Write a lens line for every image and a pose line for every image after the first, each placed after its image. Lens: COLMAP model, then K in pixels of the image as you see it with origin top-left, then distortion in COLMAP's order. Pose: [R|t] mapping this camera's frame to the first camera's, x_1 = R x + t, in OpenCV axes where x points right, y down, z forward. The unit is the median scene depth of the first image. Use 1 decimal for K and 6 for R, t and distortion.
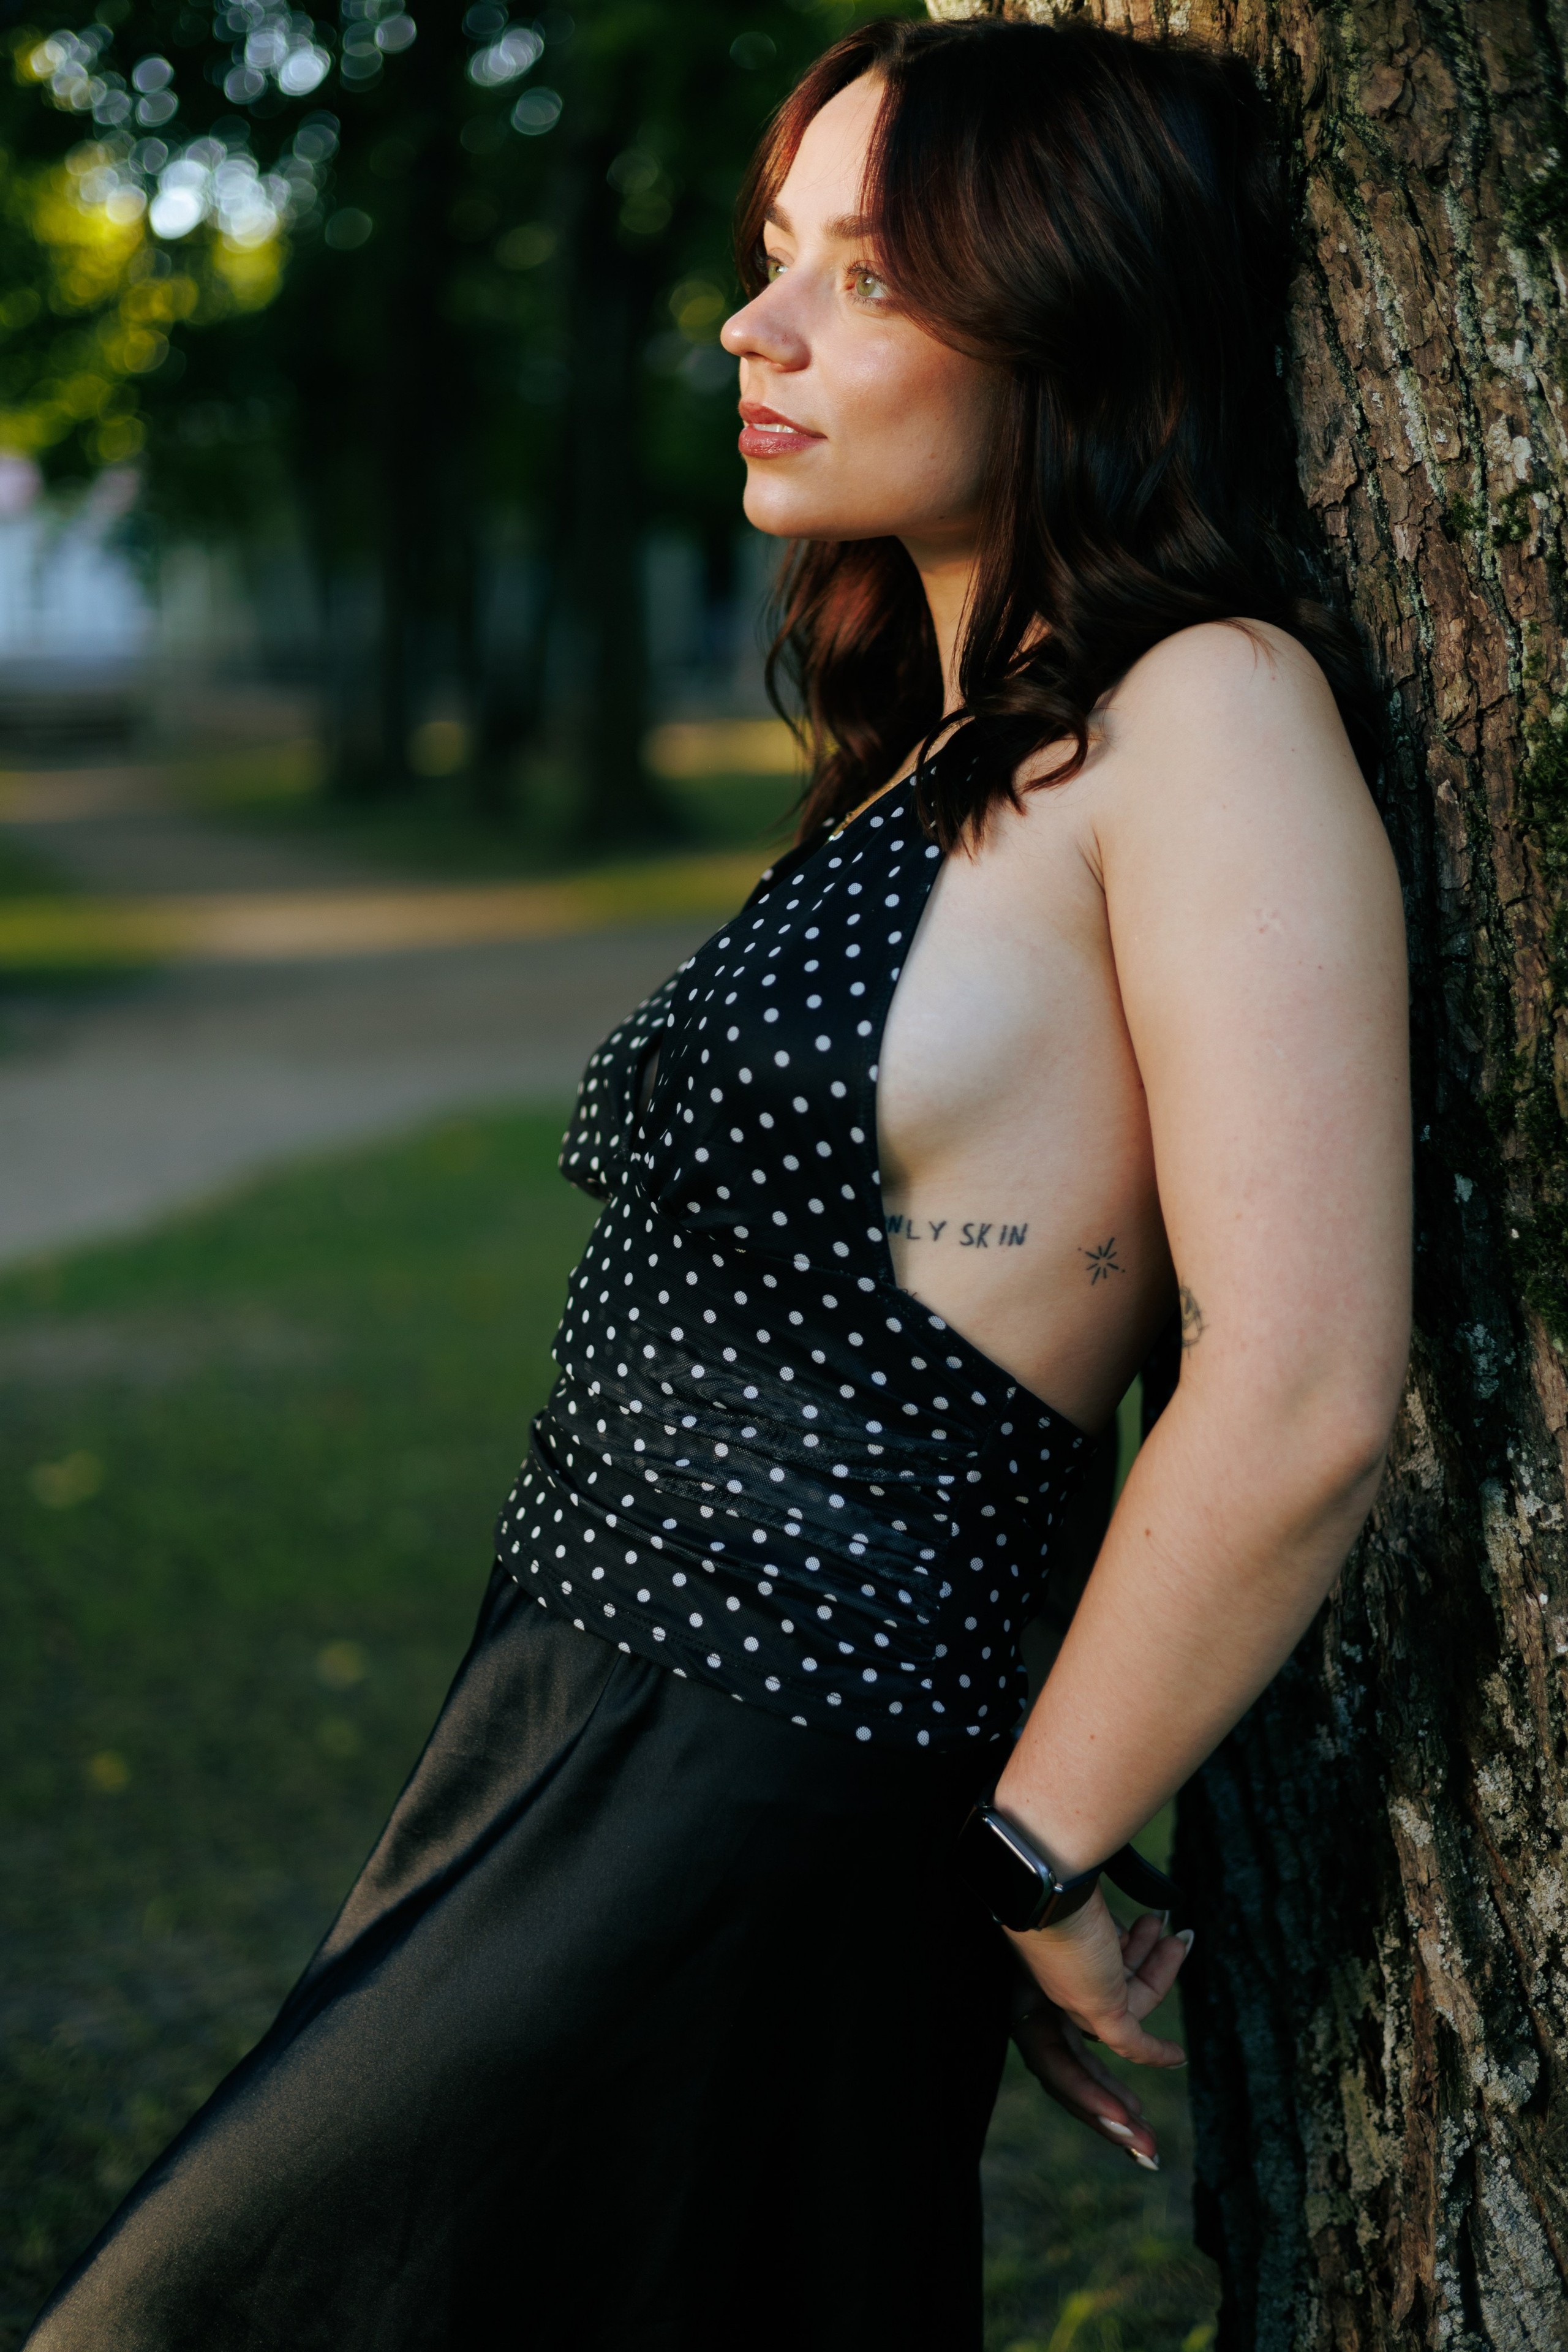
lens RADIAL K [[3383.4, 0, 791.6], [0, 3383.4, 1170.5], [0, 0, 1]] dist [-0.049017, 0.271654]
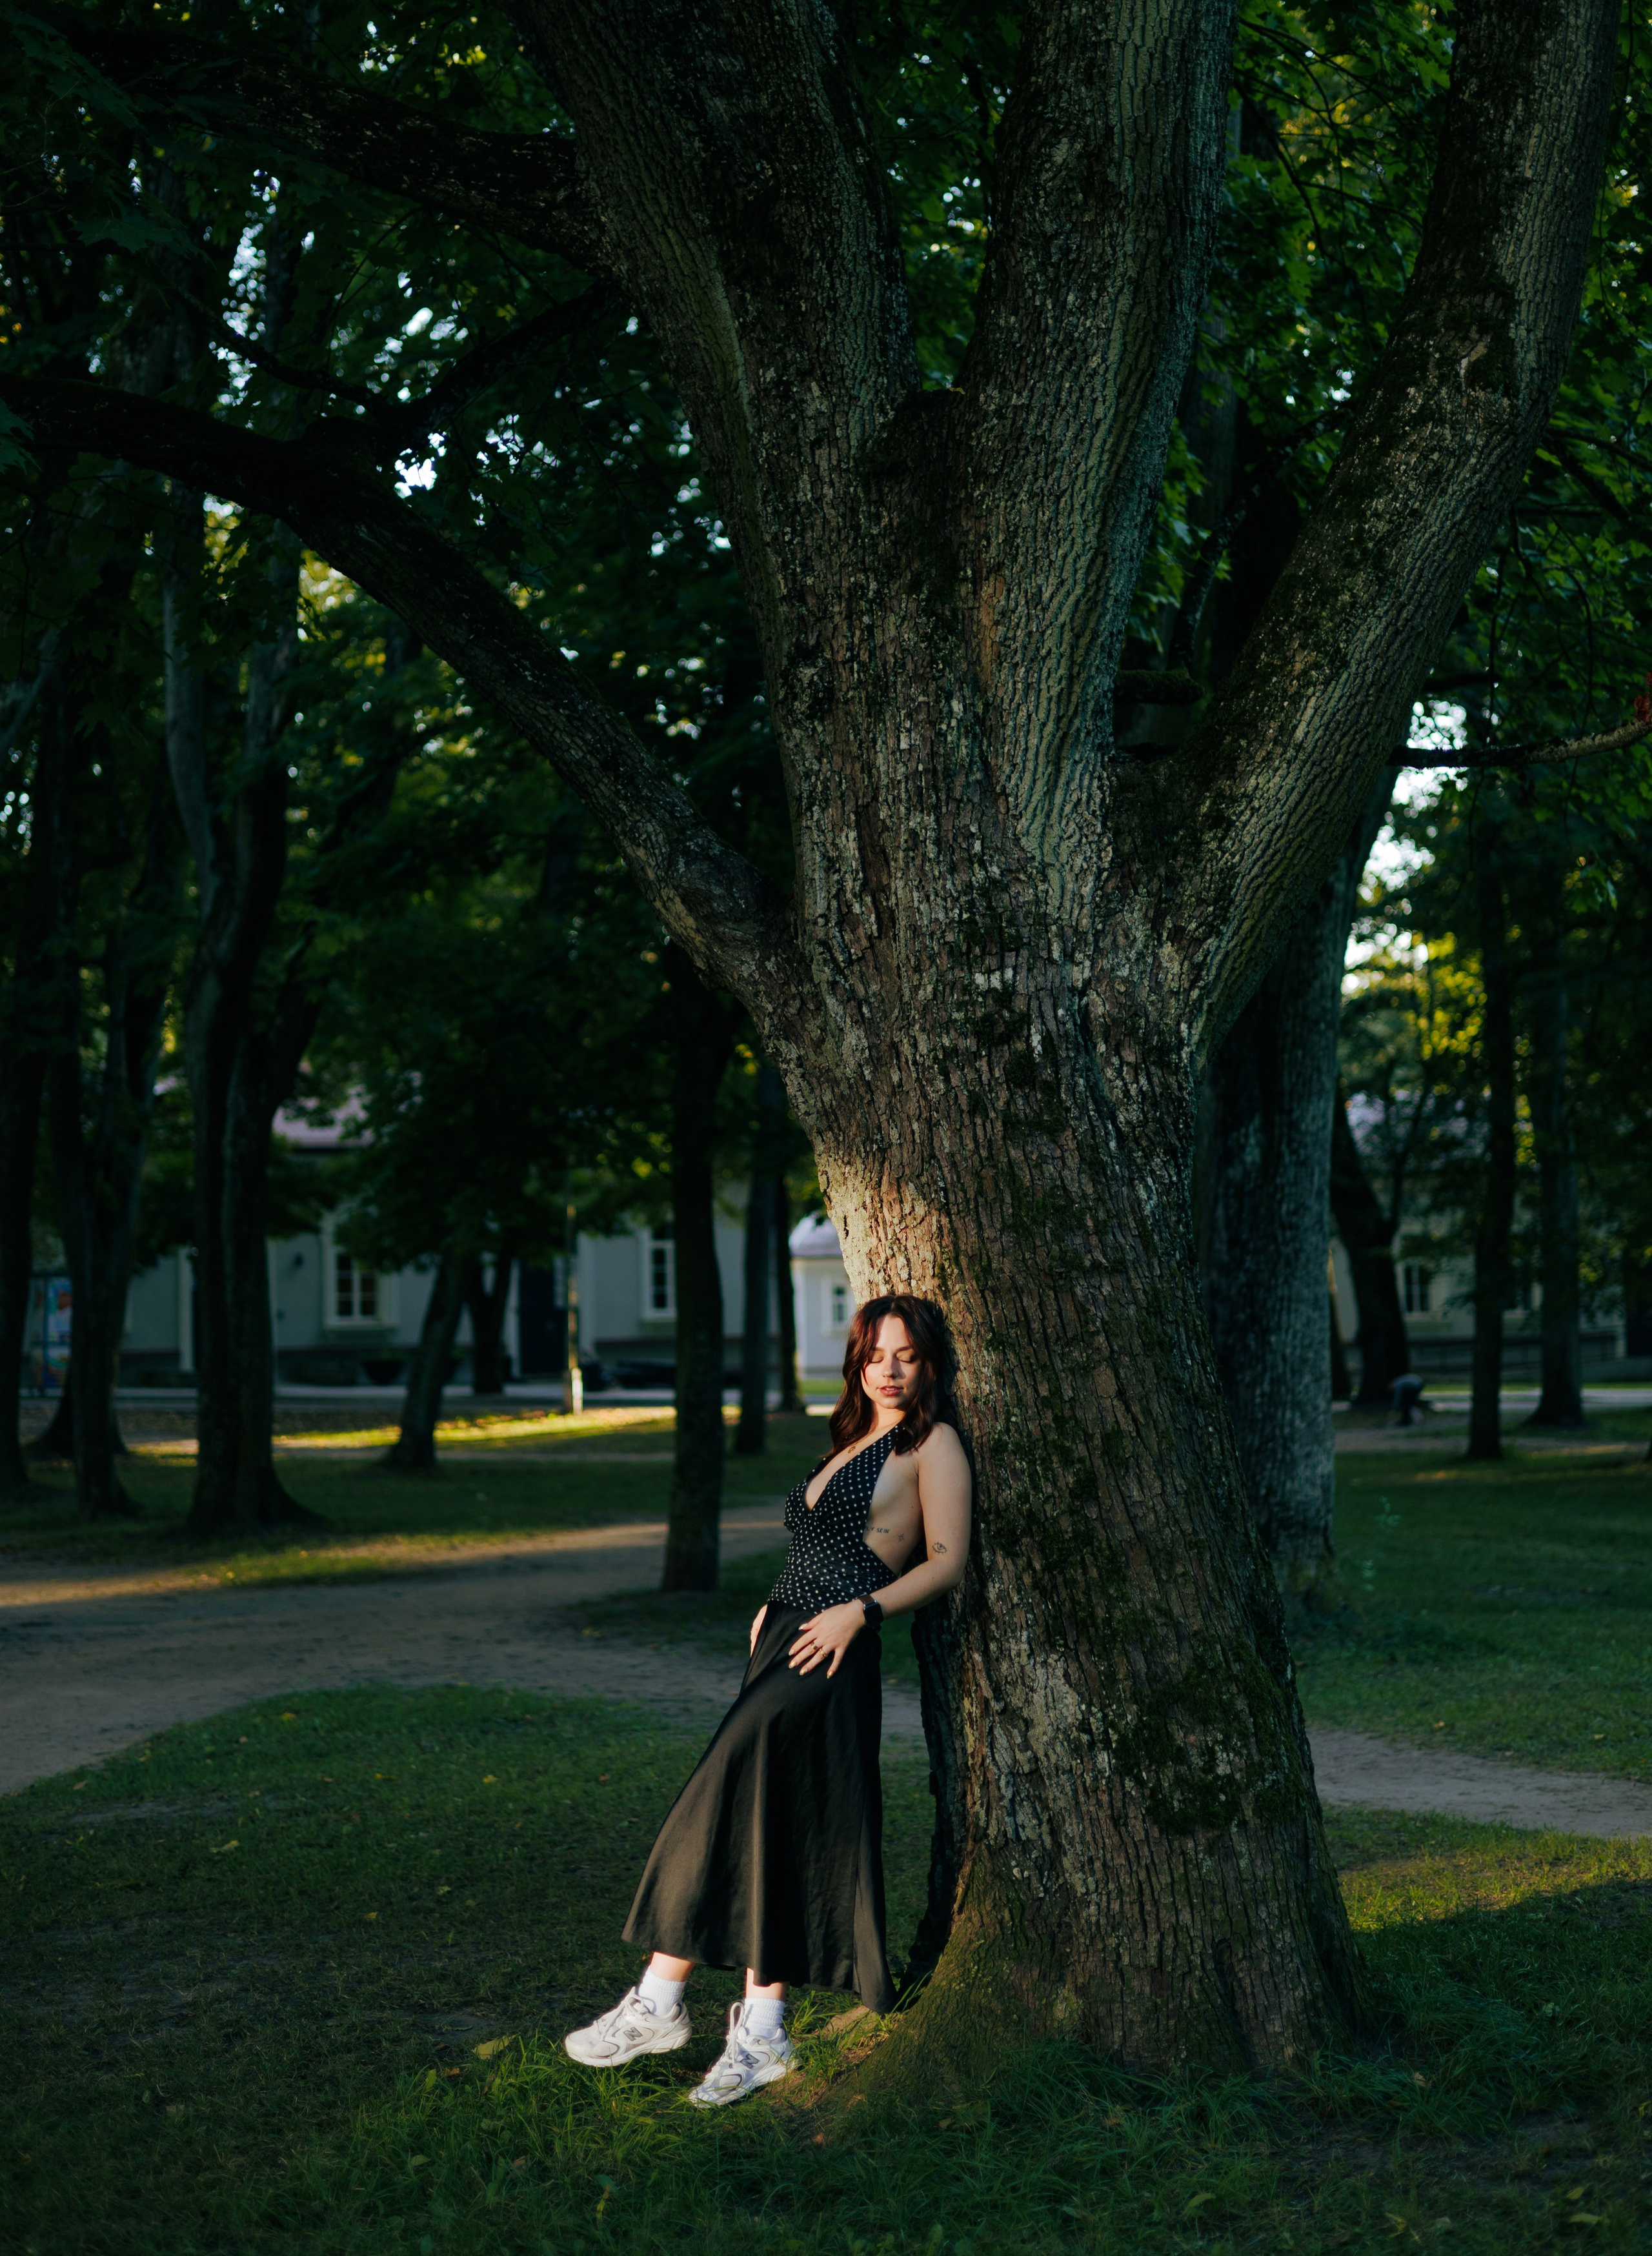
lens RADIAL K [[3471.0, 0, 818.9], [0, 3471.0, 1014.4], [0, 0, 1]] dist [-0.006958, 0.219970]
pose [[0.986026, 0.010196, 0.166277, -0.944933], [0.030700, 0.969908, -0.241528, 0.521933], [-0.163736, 0.243258, 0.956042, -4.255194]]
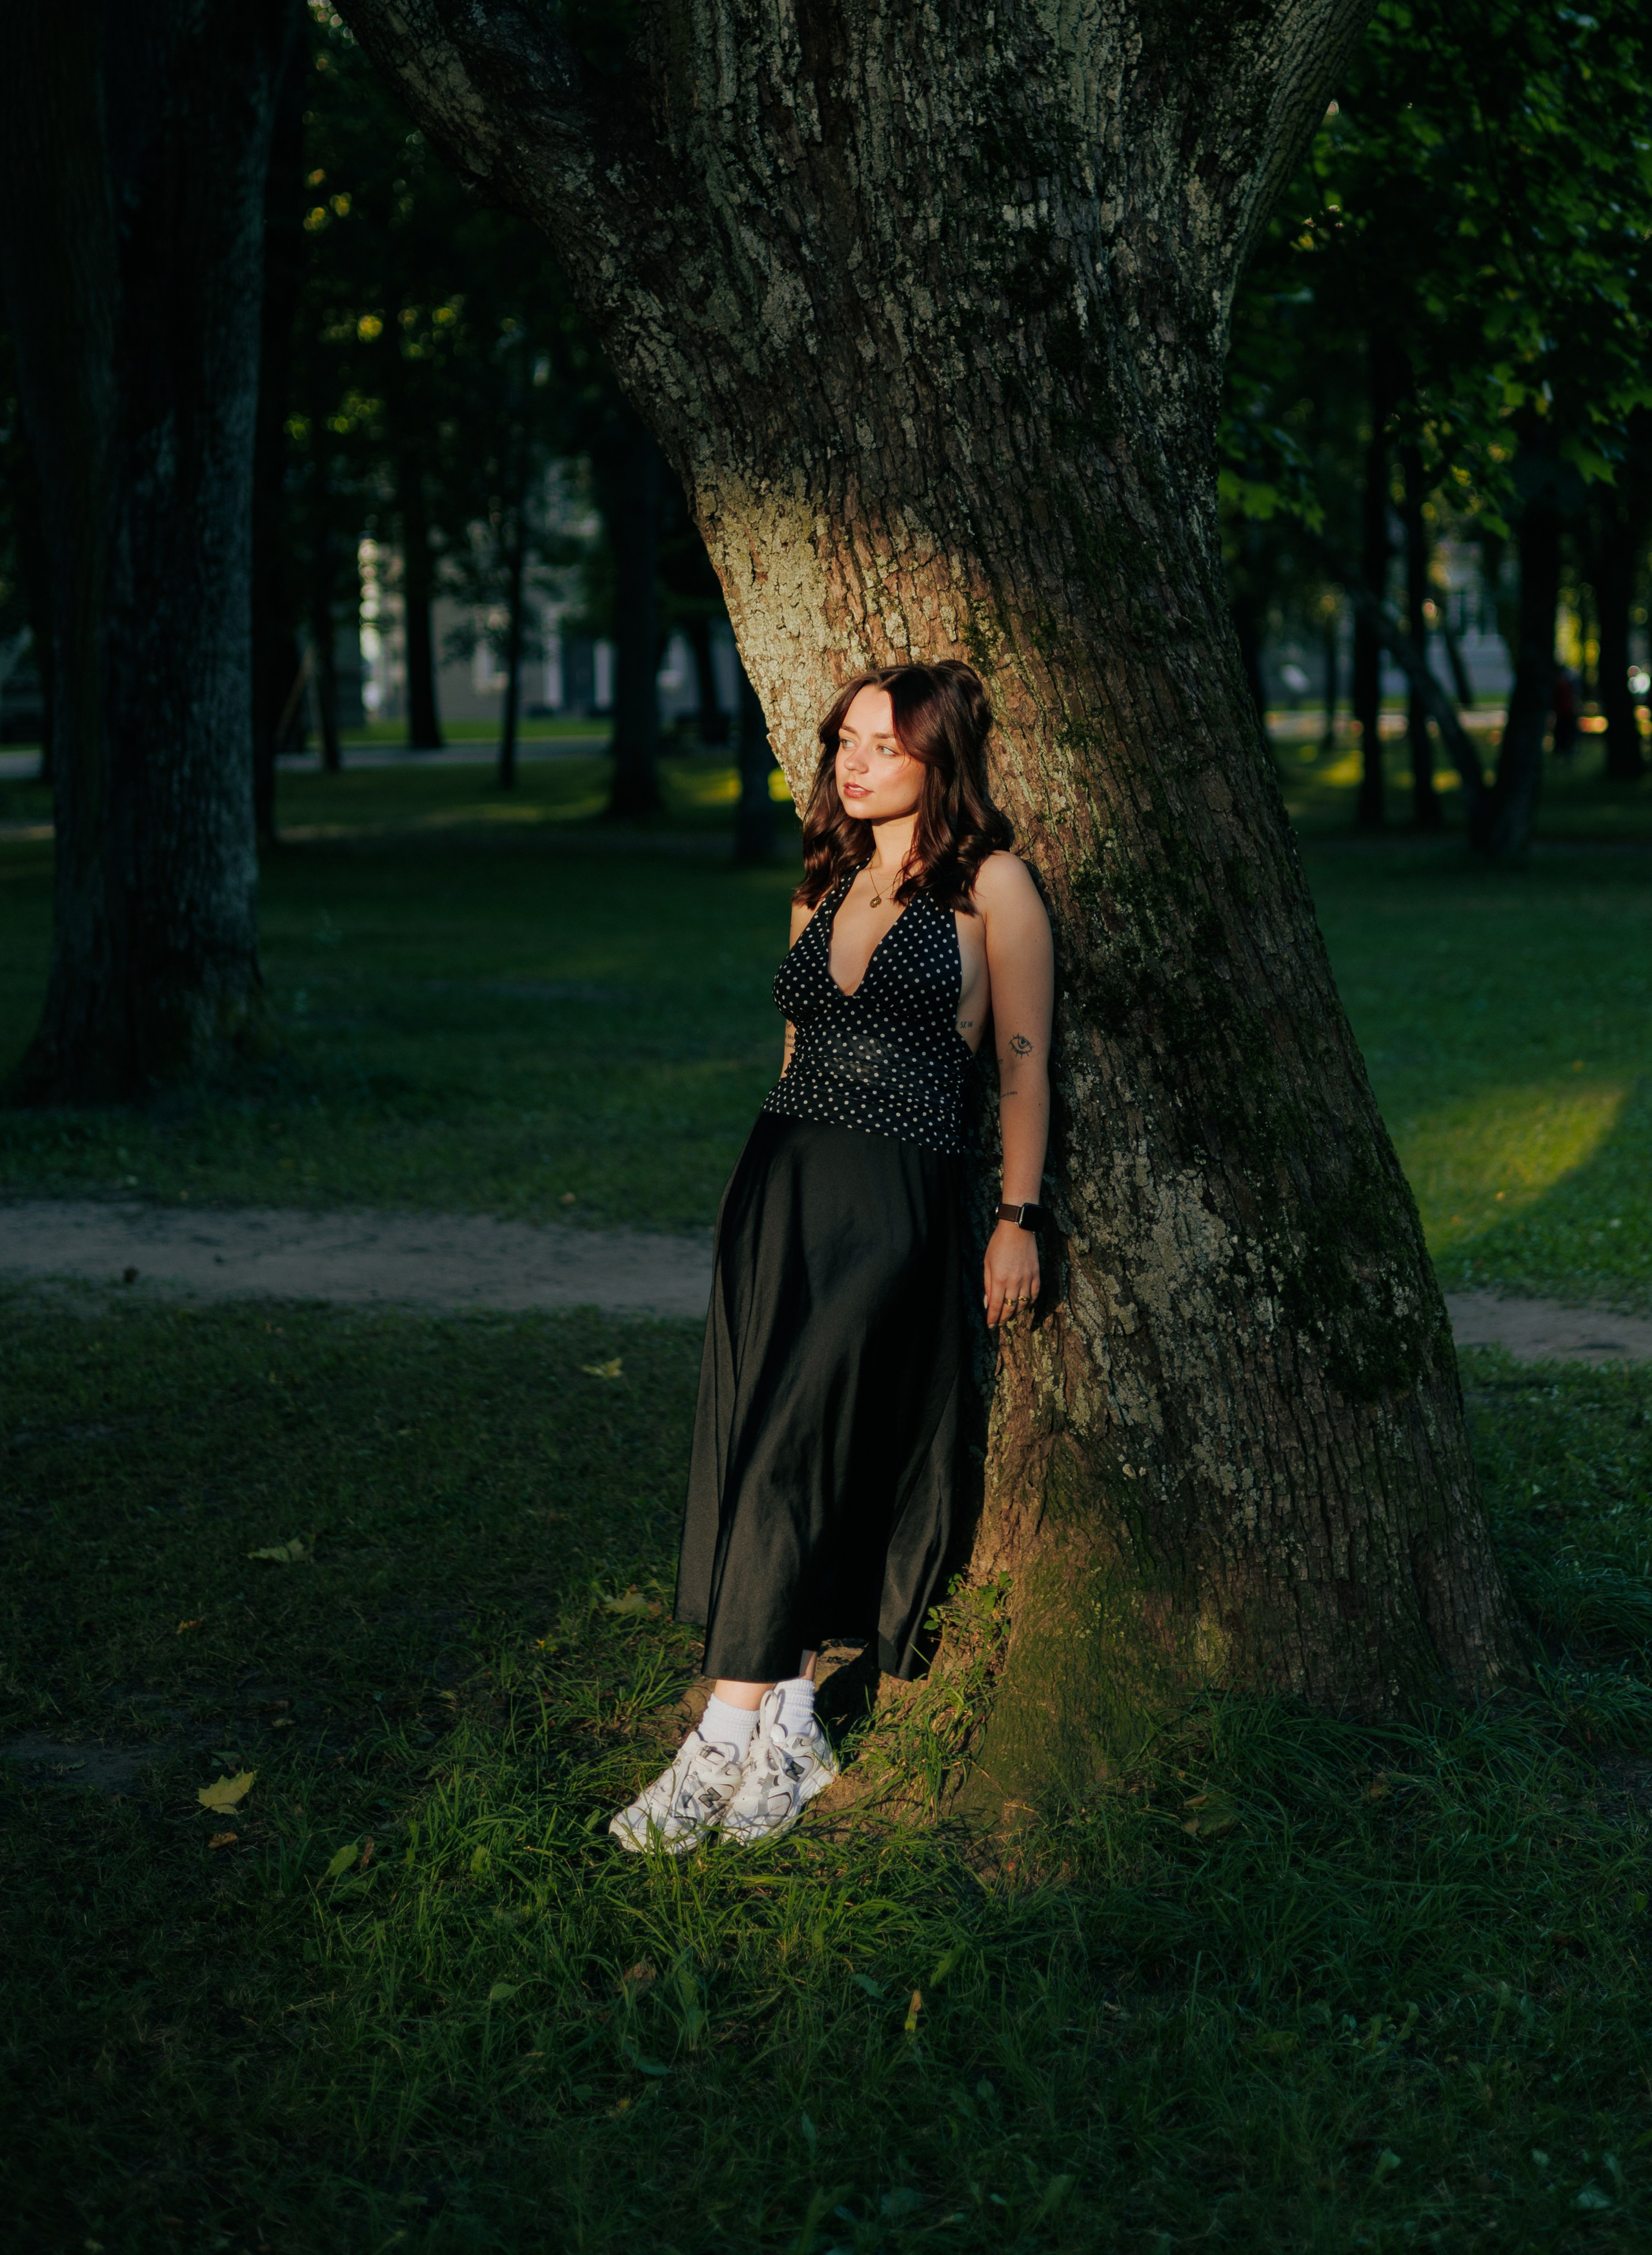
lens RADIAL K [[4184.7, 0, 995.6], [0, 4184.7, 822.8], [0, 0, 1]] dist [-0.005717, 0.291198]
pose [[0.778196, -0.027652, 0.627412, -2.701343], [0.102996, 0.991123, -0.084067, 0.193217], [-0.619518, 0.130042, 0.774136, -2.505757]]
